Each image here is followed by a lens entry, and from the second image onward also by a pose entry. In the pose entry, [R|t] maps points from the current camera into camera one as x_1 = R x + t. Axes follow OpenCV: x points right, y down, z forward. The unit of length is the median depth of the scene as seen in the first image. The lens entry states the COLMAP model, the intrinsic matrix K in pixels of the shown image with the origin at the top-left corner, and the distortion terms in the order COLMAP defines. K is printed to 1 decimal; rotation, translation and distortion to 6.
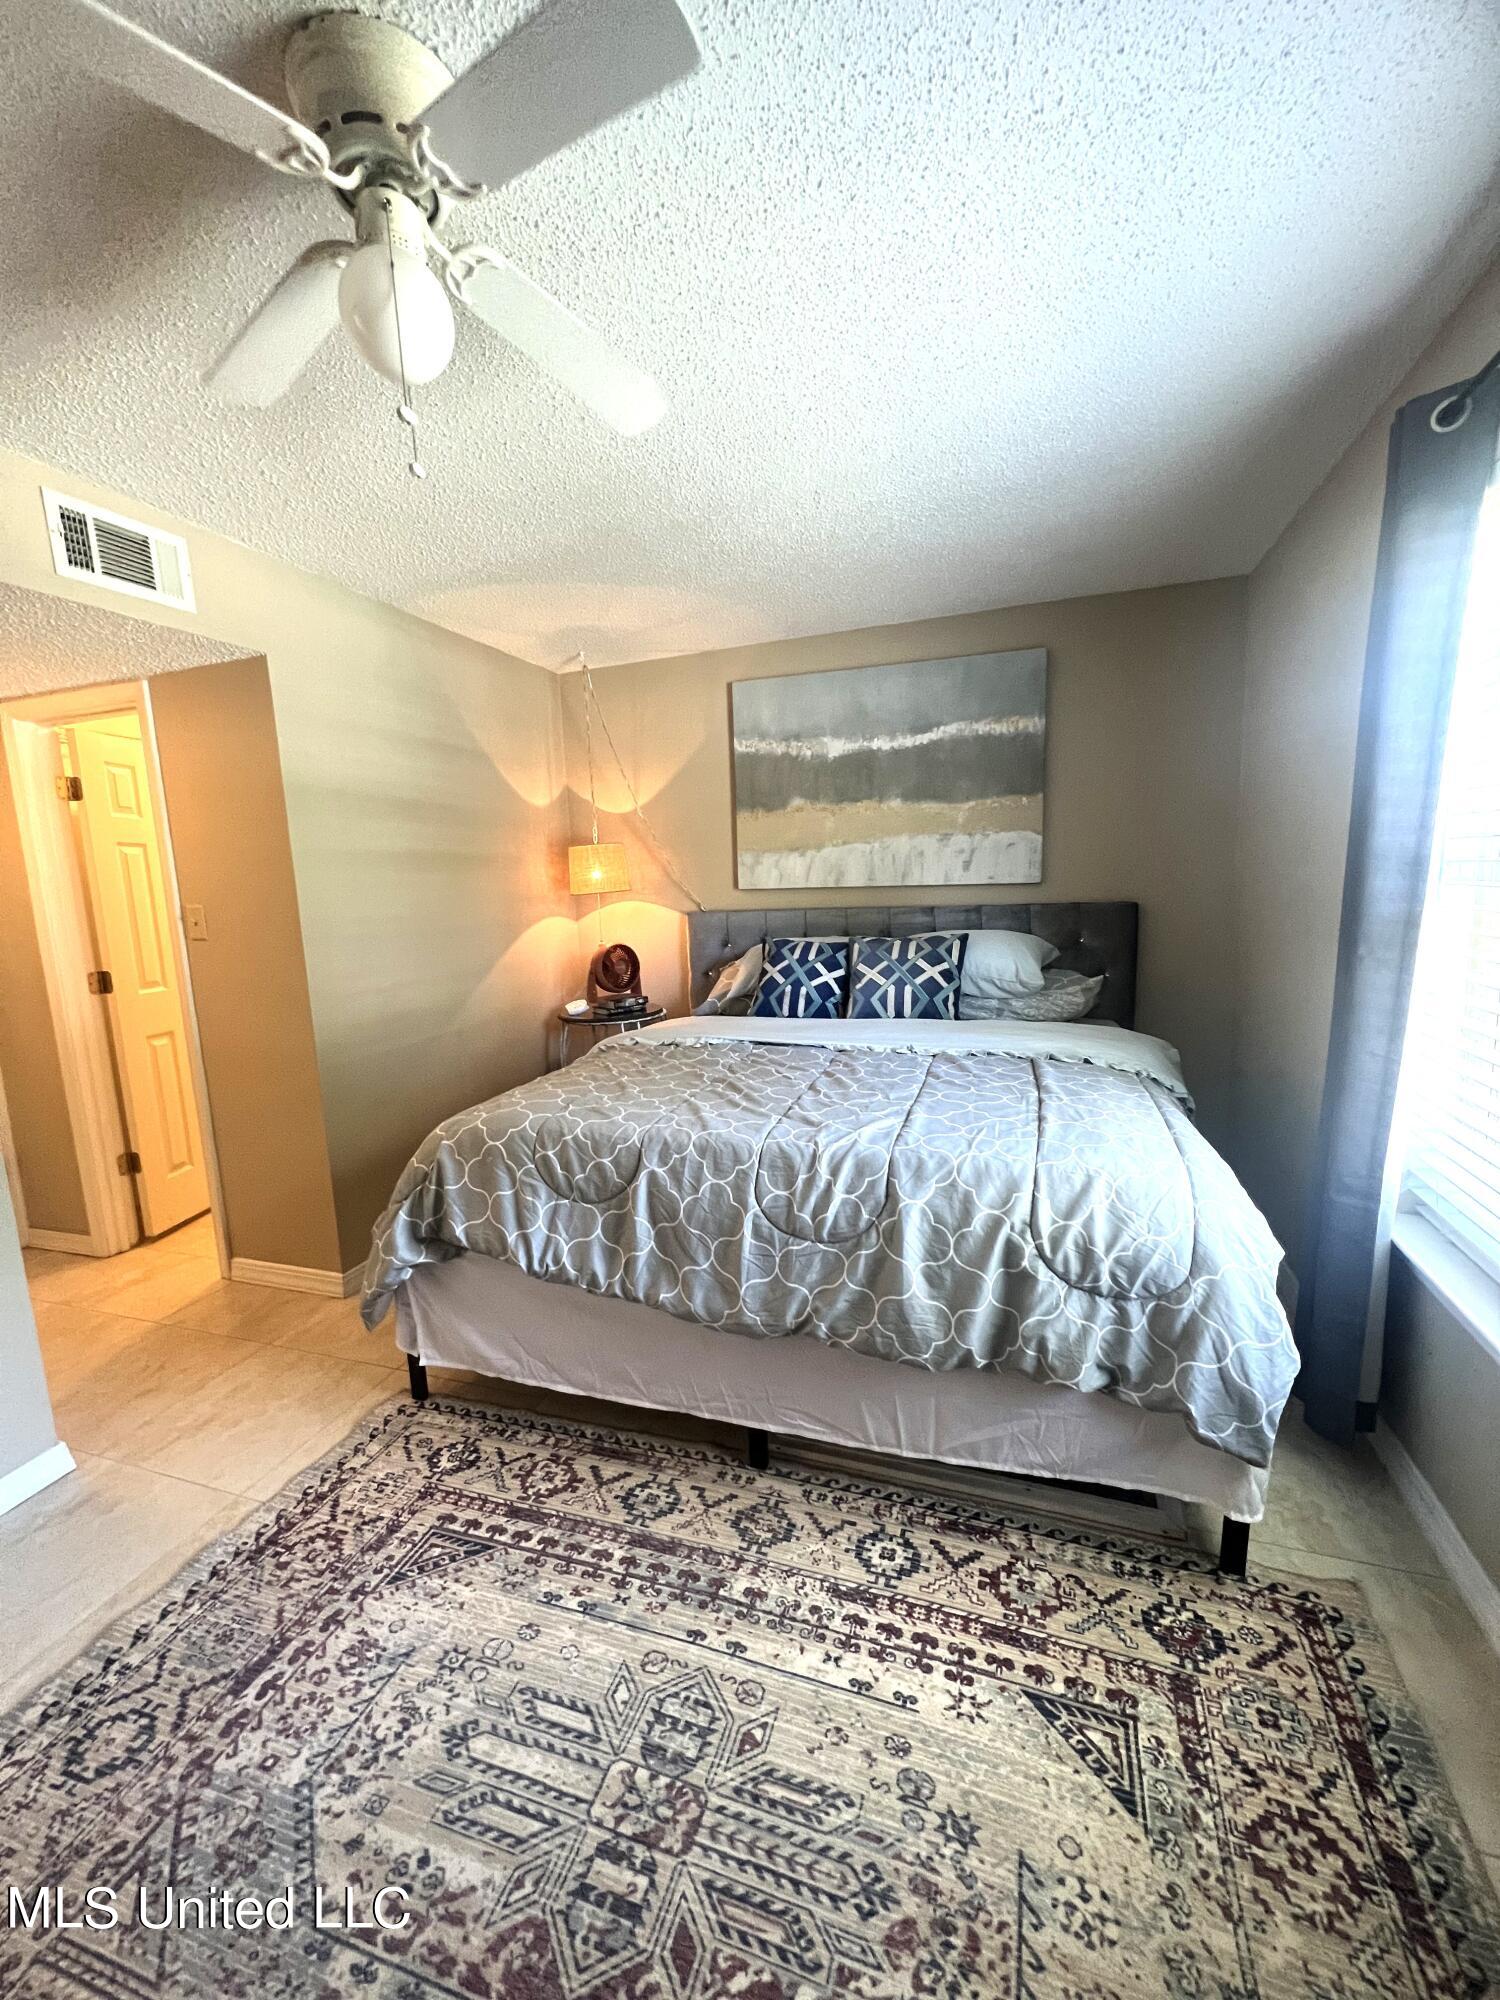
lens RADIAL K [[799.8, 0, 749.1], [0, 799.8, 1003.2], [0, 0, 1]] dist [0.000349, 0.000907]
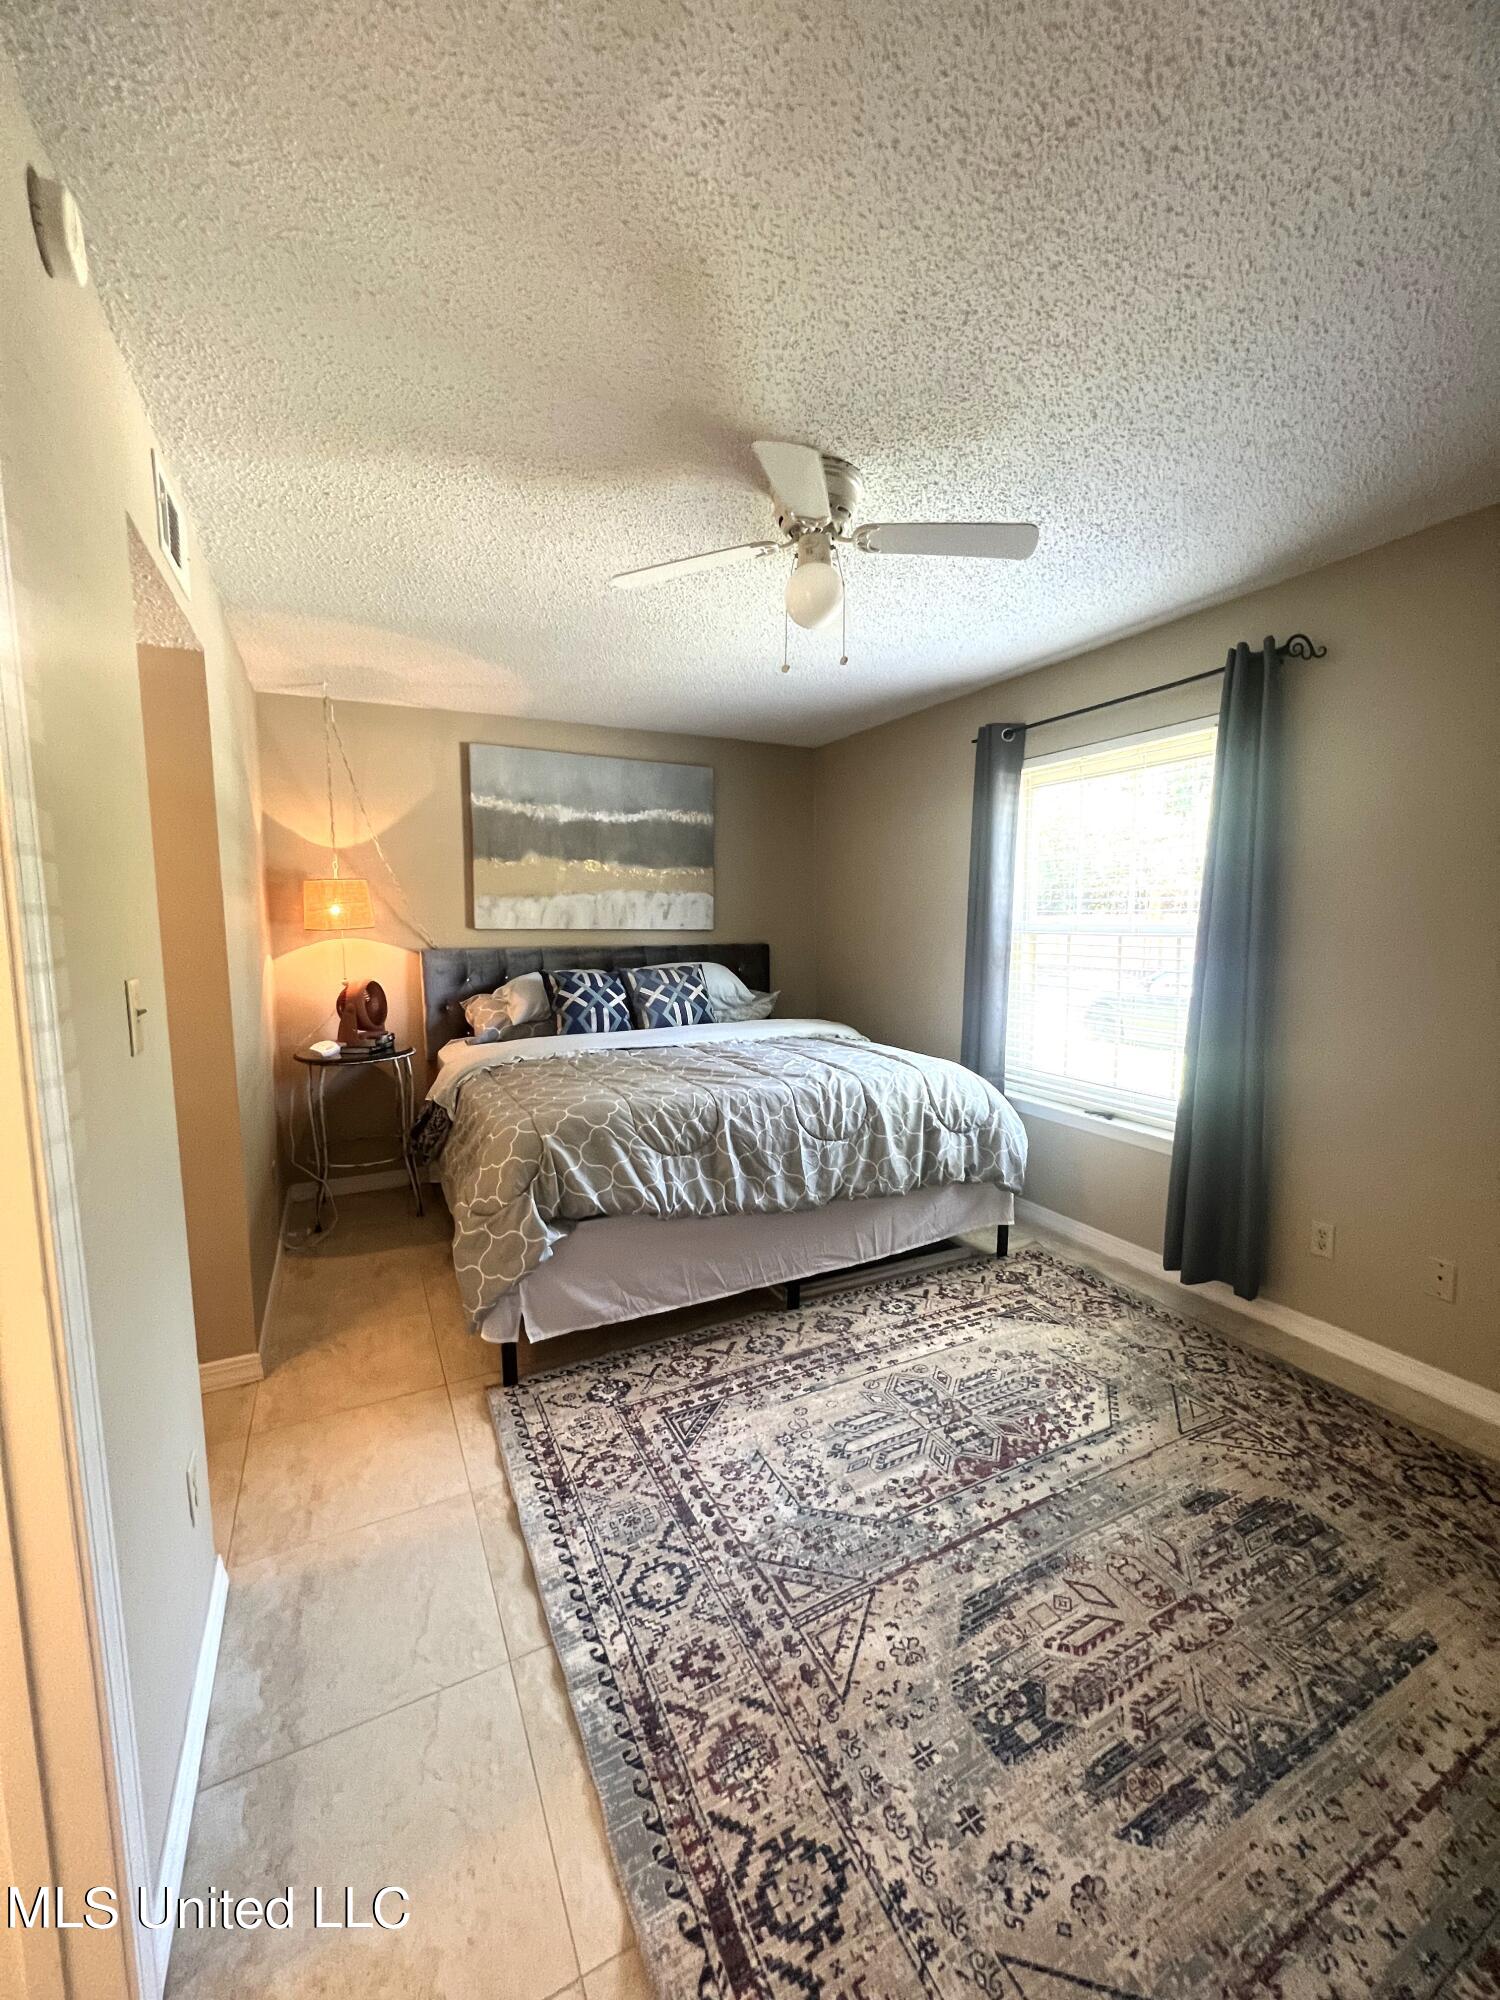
lens RADIAL K [[799.8, 0, 749.1], [0, 799.8, 1003.2], [0, 0, 1]] dist [0.000349, 0.000907]
pose [[0.696227, -0.040094, 0.716702, -1.193755], [0.087308, 0.995756, -0.029109, 0.049760], [-0.712493, 0.082840, 0.696772, -0.035659]]
